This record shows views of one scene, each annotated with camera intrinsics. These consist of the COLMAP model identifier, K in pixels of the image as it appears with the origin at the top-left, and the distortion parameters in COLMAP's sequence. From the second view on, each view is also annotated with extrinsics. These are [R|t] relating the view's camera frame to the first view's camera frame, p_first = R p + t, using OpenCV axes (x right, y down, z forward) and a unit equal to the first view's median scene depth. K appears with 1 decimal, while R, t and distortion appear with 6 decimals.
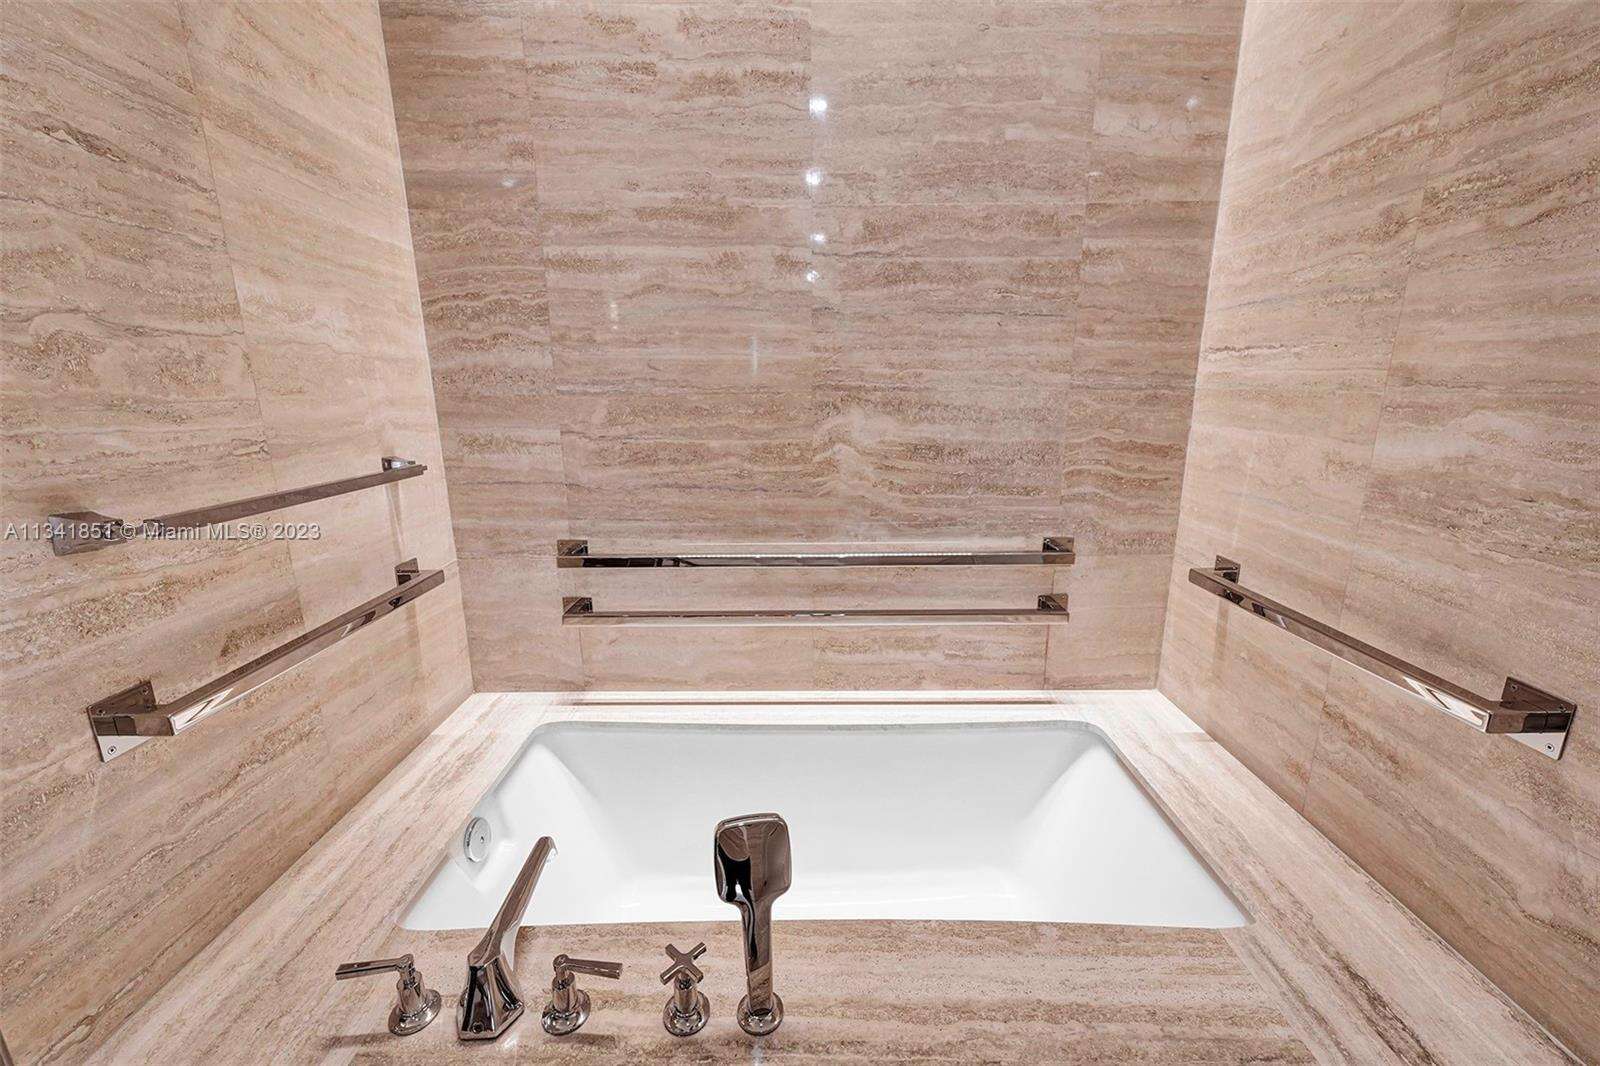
lens RADIAL K [[641.7, 0, 800.0], [0, 641.7, 533.0], [0, 0, 1]] dist [-0.000457, -0.000088]
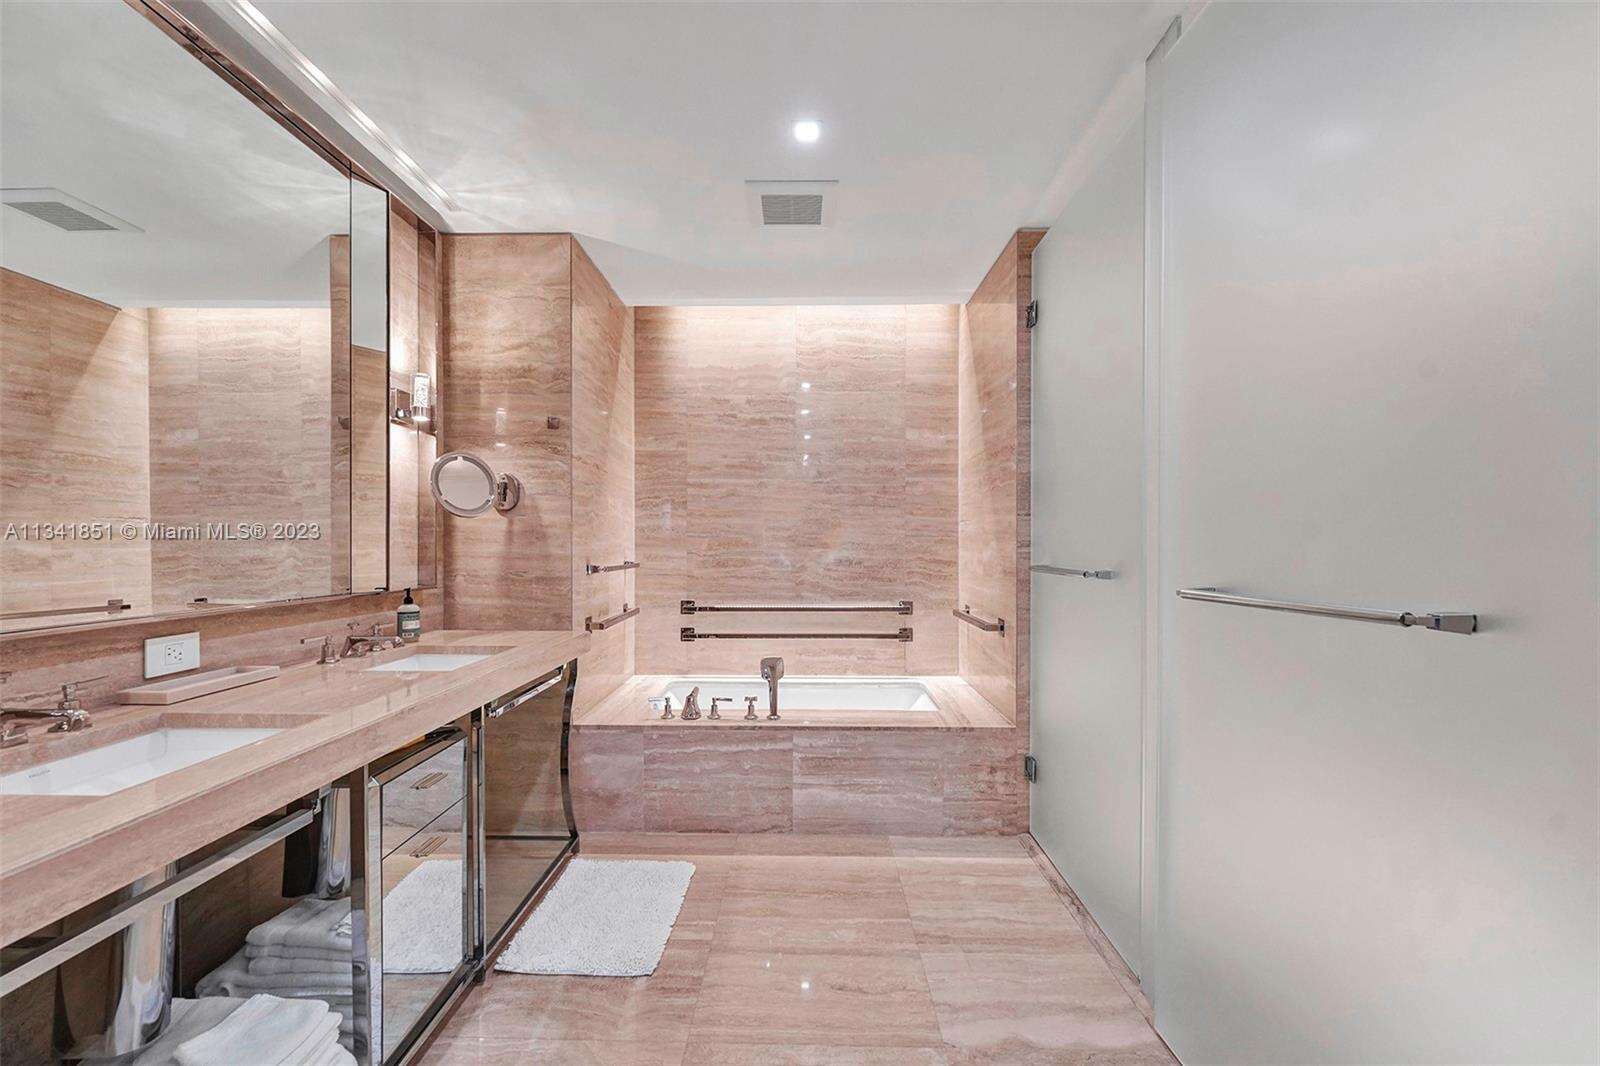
lens RADIAL K [[641.7, 0, 800.0], [0, 641.7, 533.0], [0, 0, 1]] dist [-0.000457, -0.000088]
pose [[0.999969, 0.007761, -0.001141, 0.038679], [-0.007805, 0.969898, -0.243385, 0.353326], [-0.000783, 0.243386, 0.969929, -1.340284]]
